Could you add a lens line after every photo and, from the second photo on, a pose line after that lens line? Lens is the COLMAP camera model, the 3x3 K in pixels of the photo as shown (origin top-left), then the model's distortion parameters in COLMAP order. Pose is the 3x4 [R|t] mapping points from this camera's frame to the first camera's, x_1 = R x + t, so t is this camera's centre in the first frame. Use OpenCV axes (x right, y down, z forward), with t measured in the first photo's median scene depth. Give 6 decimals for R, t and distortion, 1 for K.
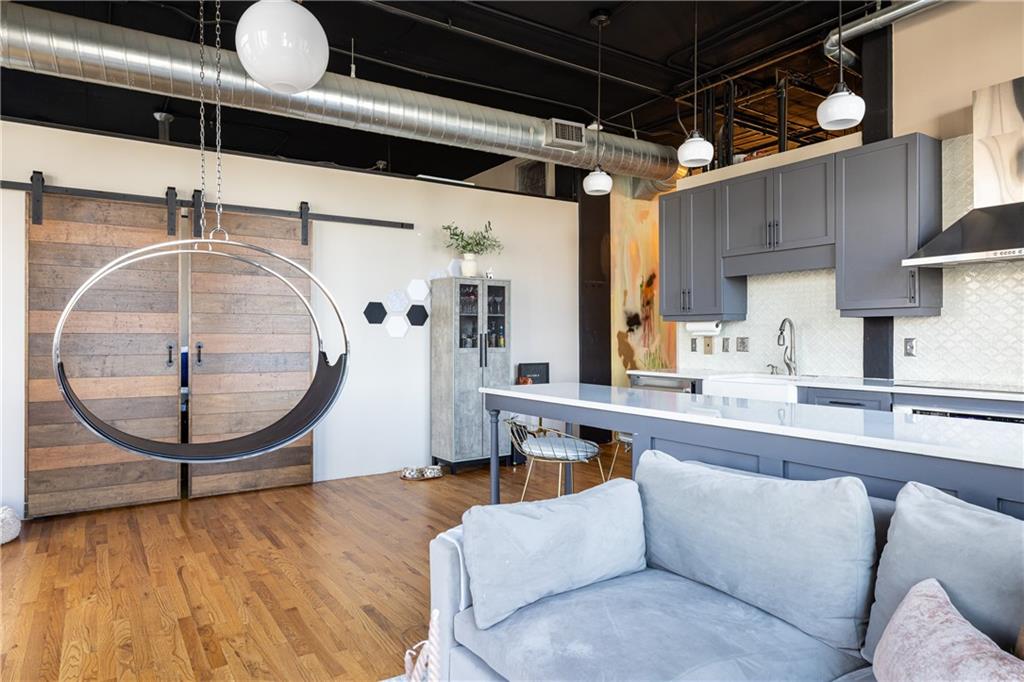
lens RADIAL K [[630.2, 0, 519.7], [0, 630.2, 336.1], [0, 0, 1]] dist [-0.003114, -0.001862]
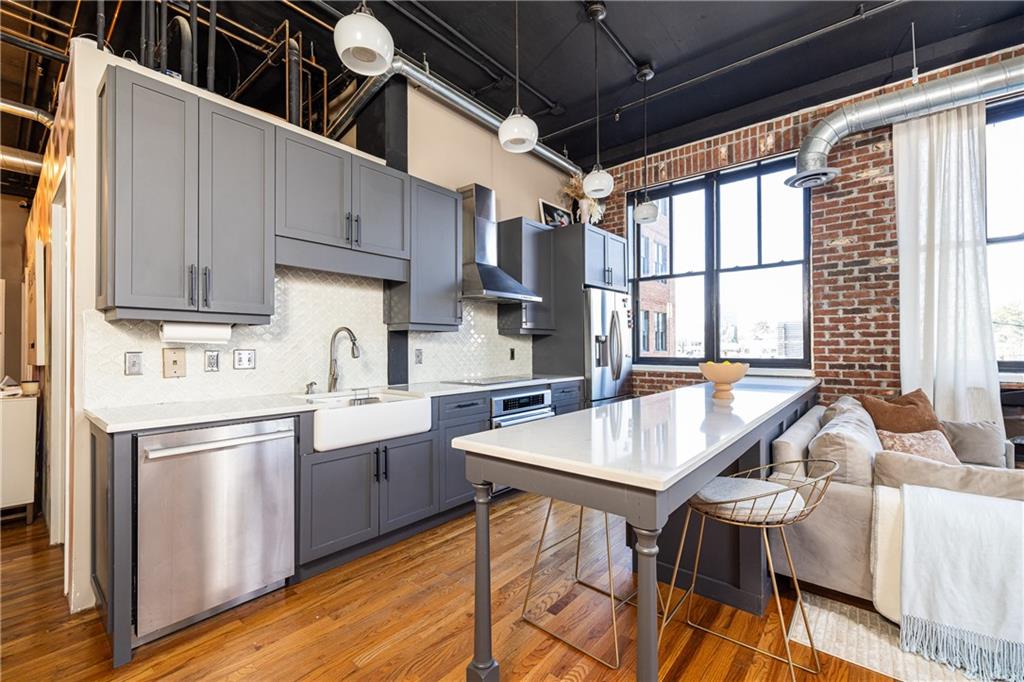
lens RADIAL K [[436.5, 0, 520.6], [0, 436.5, 342.3], [0, 0, 1]] dist [0.003333, -0.000037]
pose [[-0.281066, 0.015940, 0.959556, -0.221560], [0.005045, 0.999873, -0.015131, 0.002863], [-0.959675, 0.000588, -0.281110, 0.878431]]
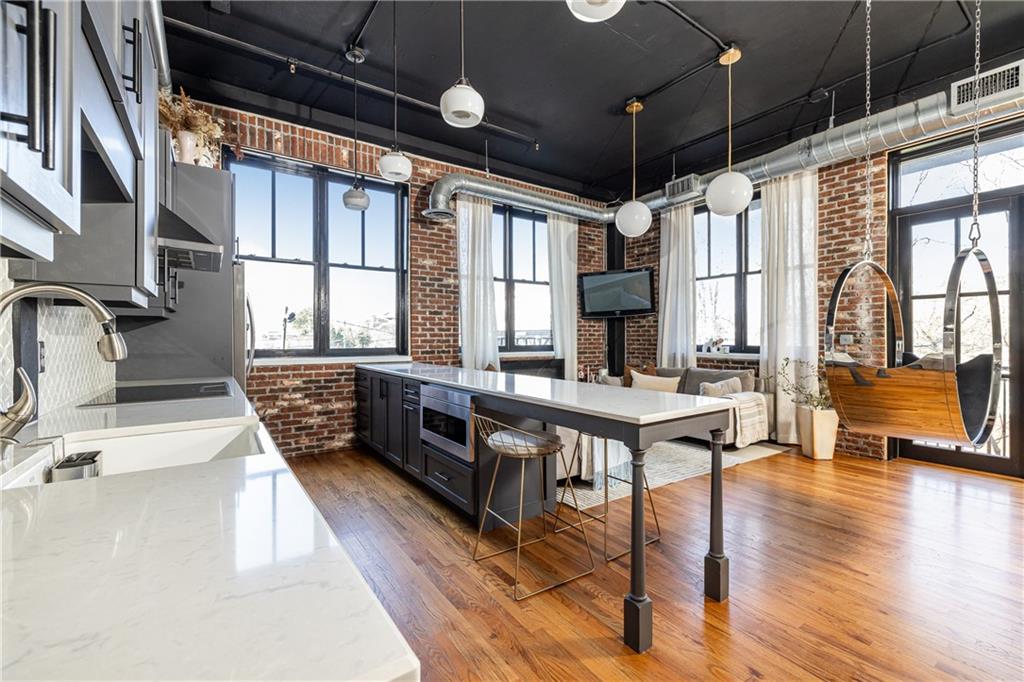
lens RADIAL K [[436.5, 0, 516.6], [0, 436.5, 340.8], [0, 0, 1]] dist [0.003333, -0.000037]
pose [[-0.999977, 0.004247, 0.005199, 0.148379], [0.004273, 0.999978, 0.005048, 0.003813], [-0.005177, 0.005070, -0.999974, 1.186650]]
